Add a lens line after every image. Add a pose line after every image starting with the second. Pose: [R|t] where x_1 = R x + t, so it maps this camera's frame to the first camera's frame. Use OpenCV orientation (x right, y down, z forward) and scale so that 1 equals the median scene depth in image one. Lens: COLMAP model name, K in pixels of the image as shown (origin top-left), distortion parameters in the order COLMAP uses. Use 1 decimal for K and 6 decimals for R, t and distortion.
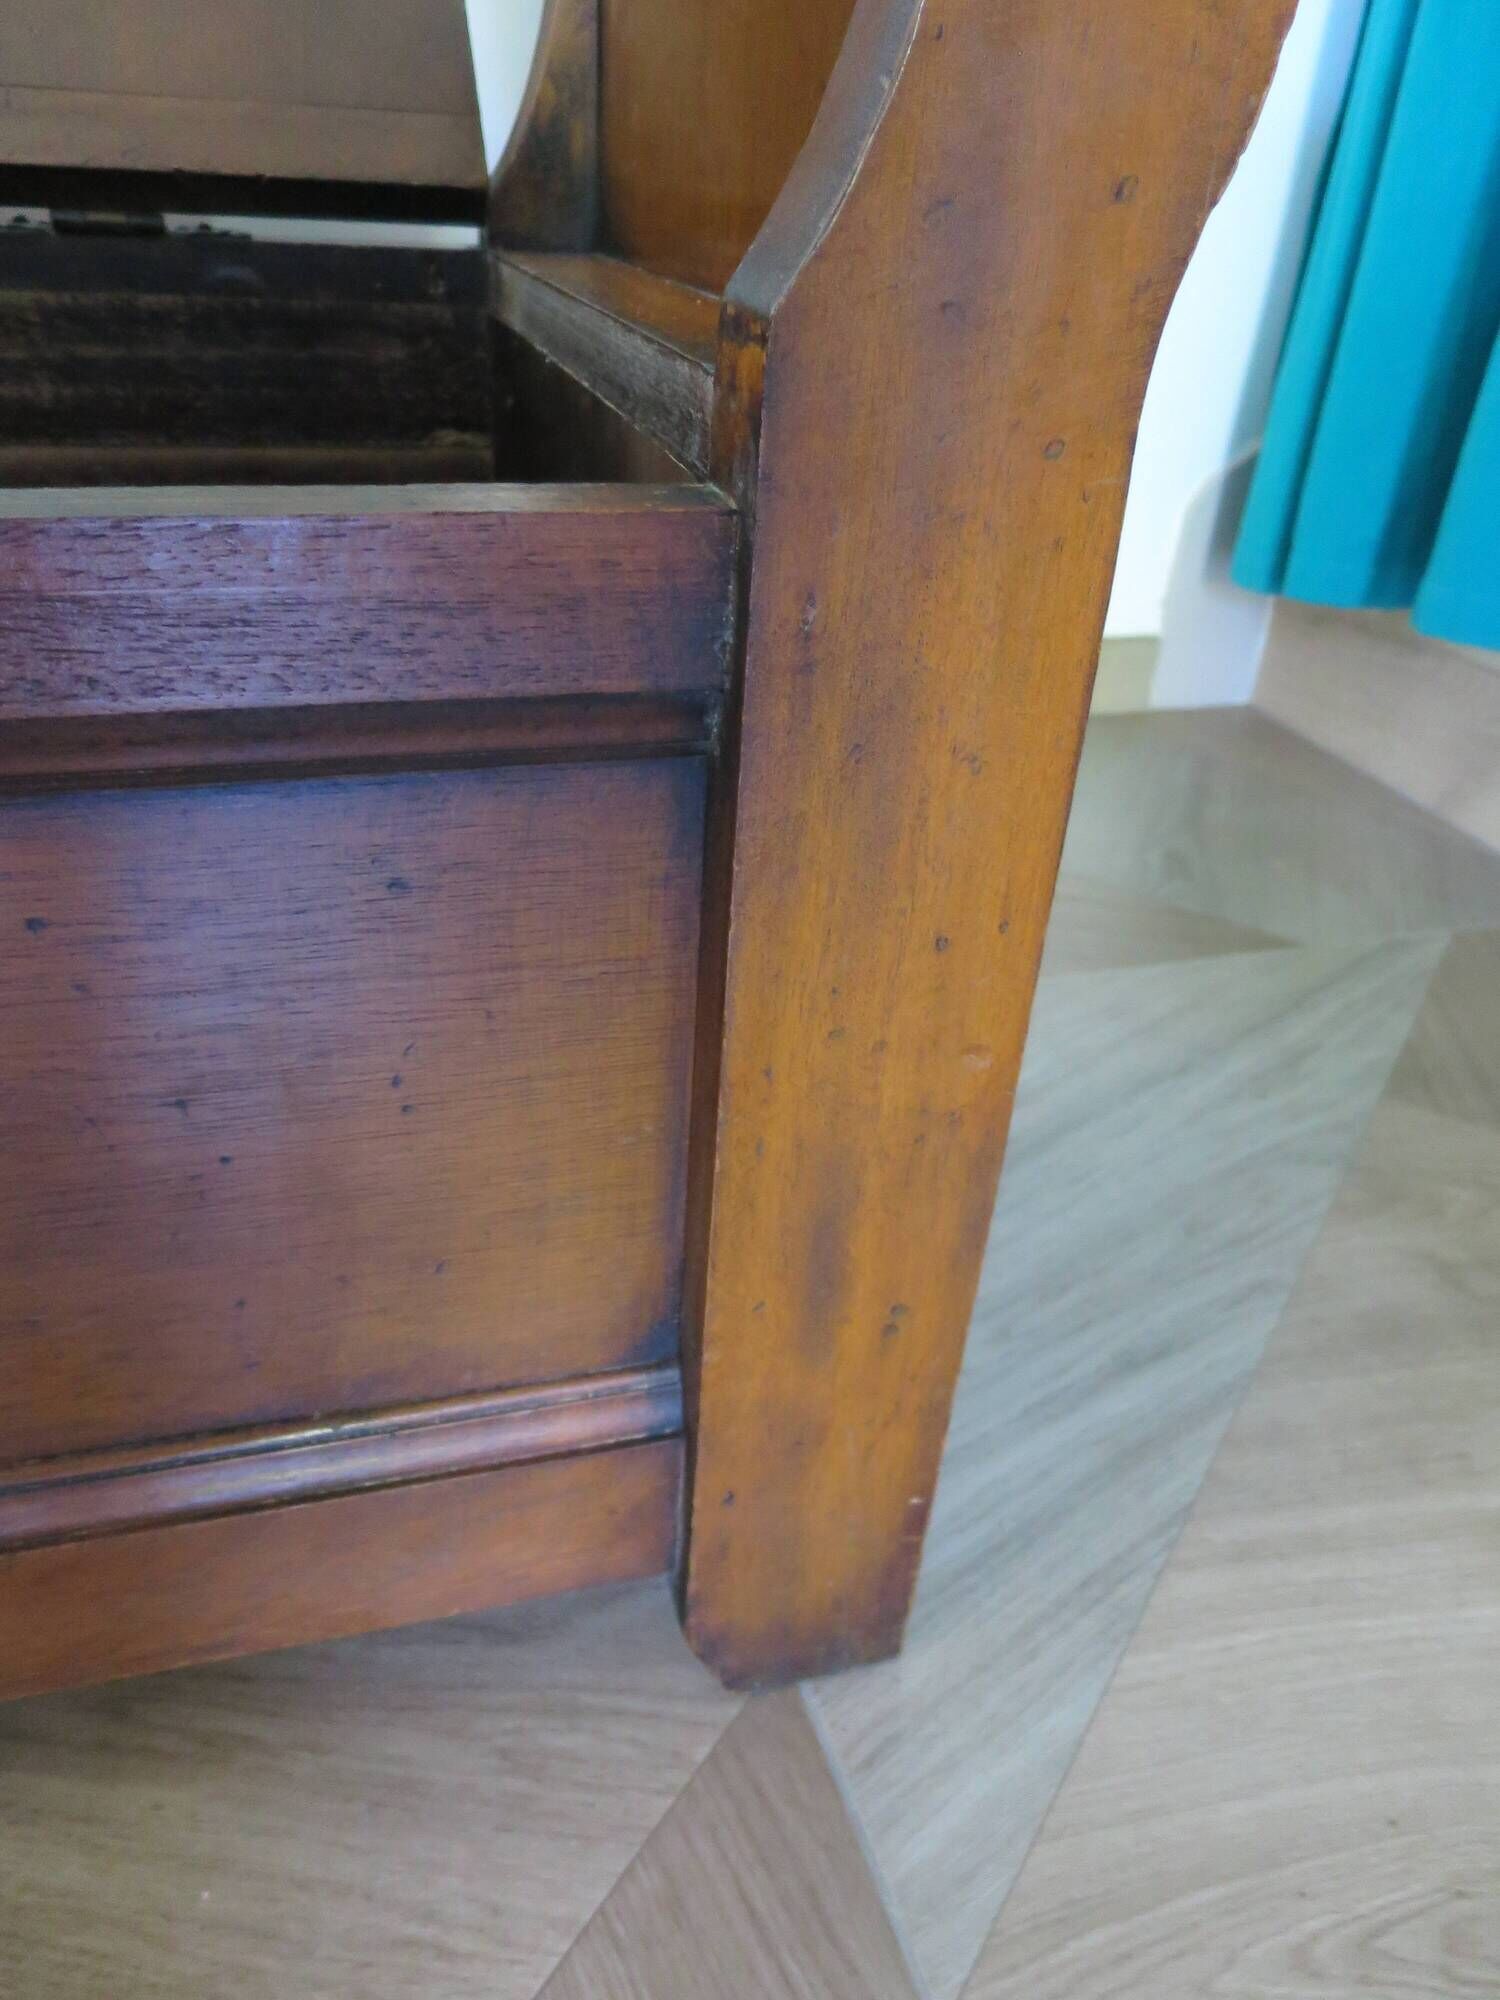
lens RADIAL K [[1447.1, 0, 758.7], [0, 1447.1, 997.7], [0, 0, 1]] dist [-0.048085, 0.015551]
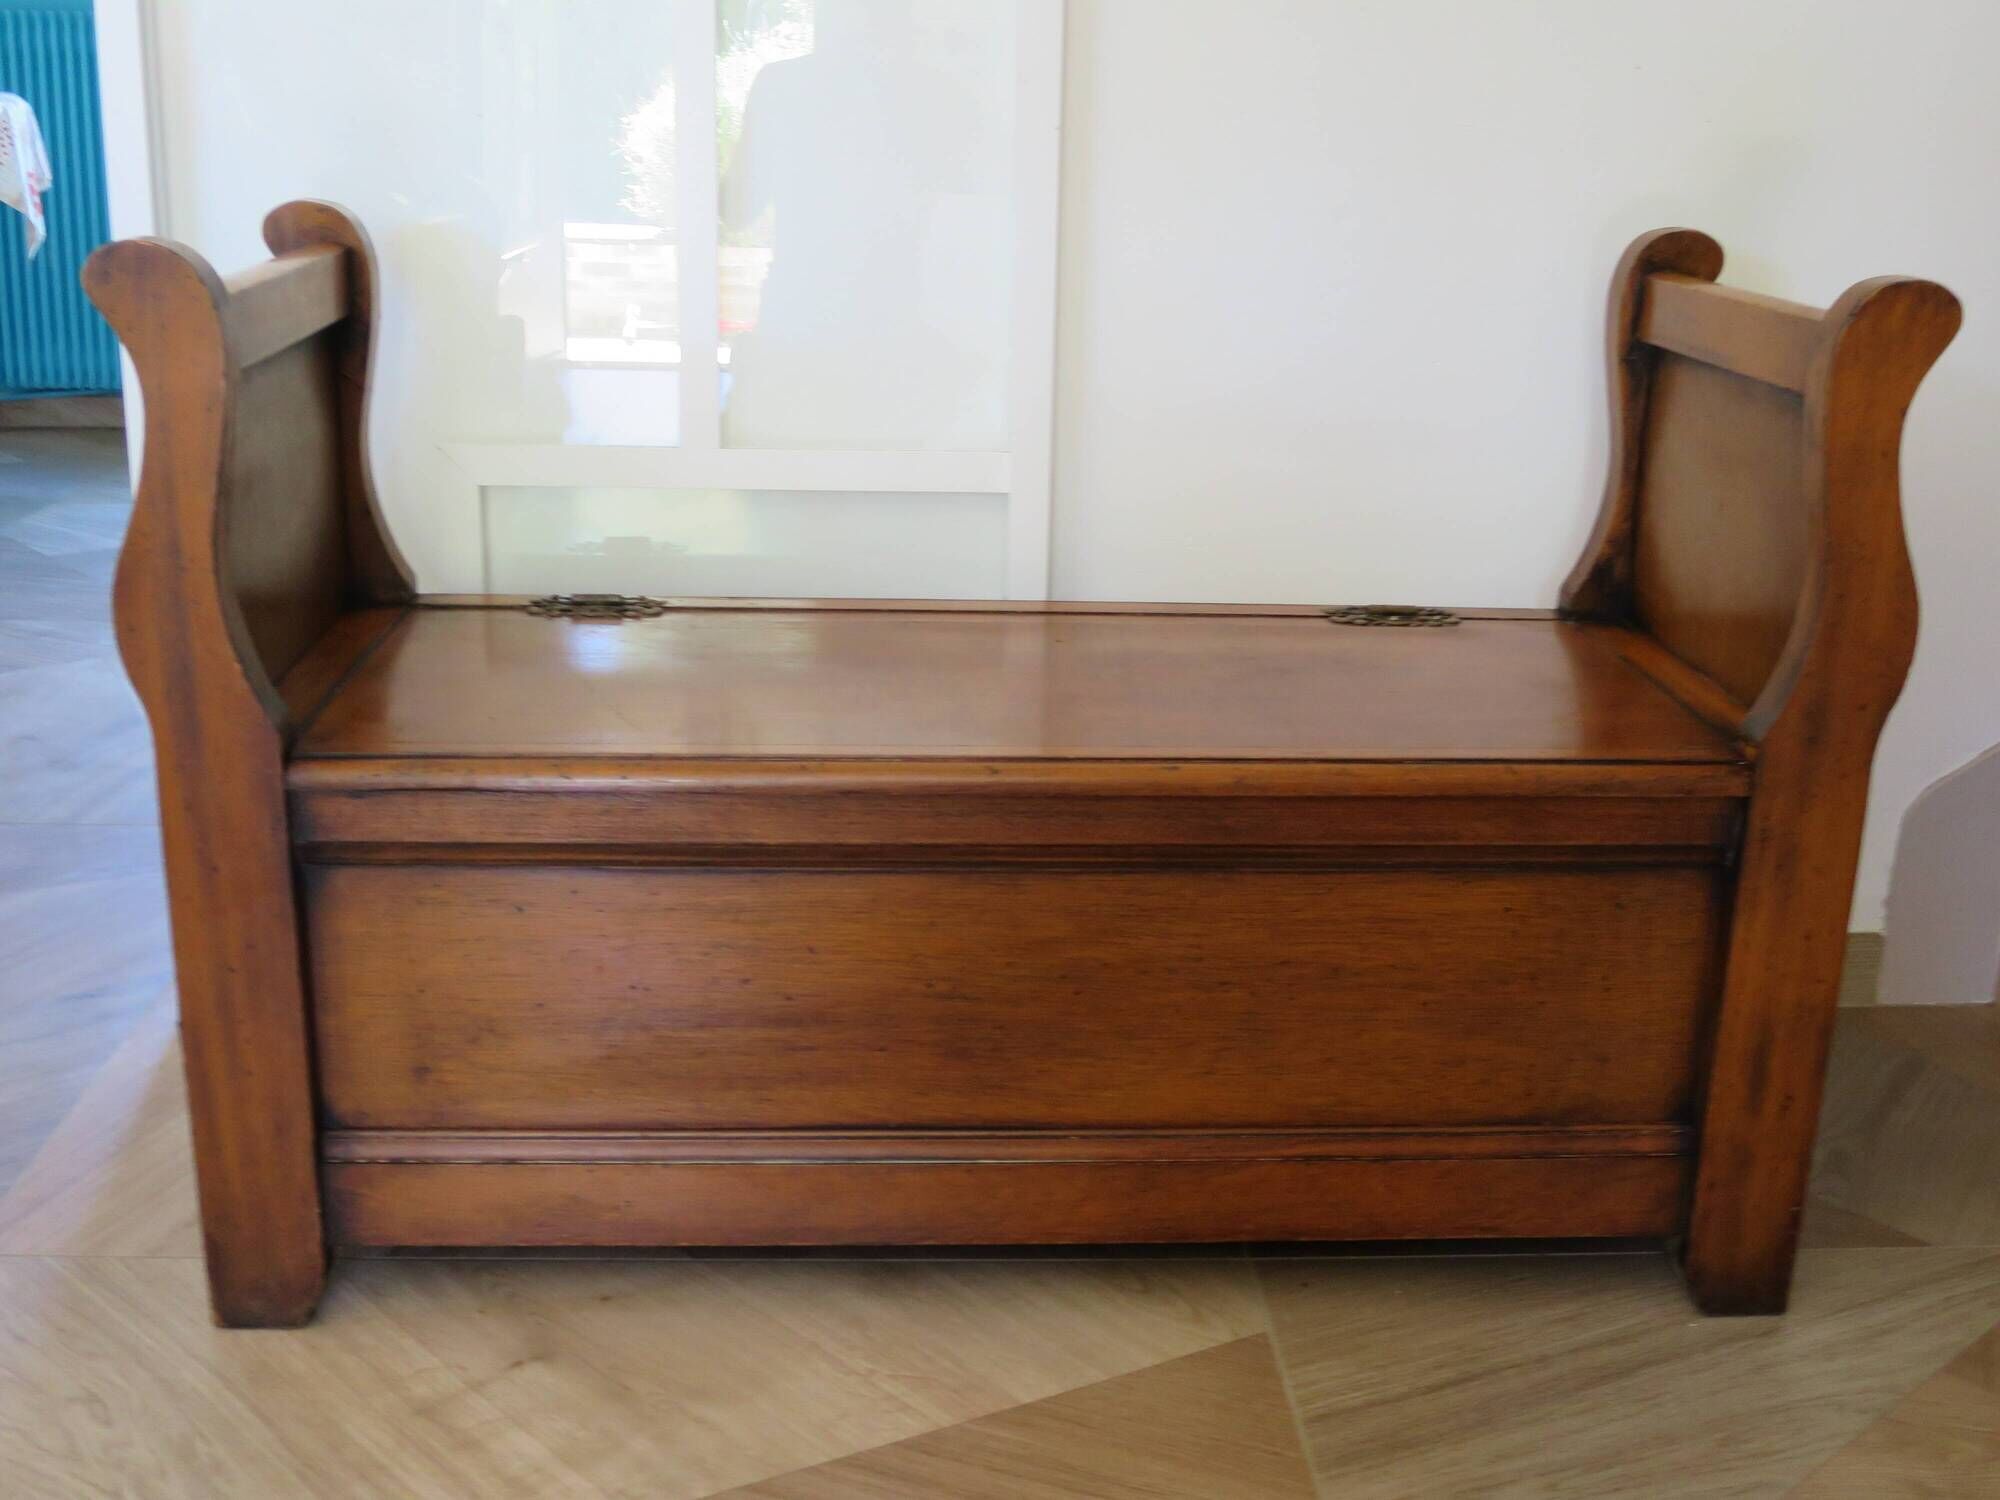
lens RADIAL K [[2195.6, 0, 1007.8], [0, 2195.6, 743.3], [0, 0, 1]] dist [-0.071508, 0.000000]
pose [[0.973461, 0.029538, -0.226938, -0.380318], [-0.086093, 0.966057, -0.243559, 0.657911], [0.212041, 0.256633, 0.942962, -2.945337]]
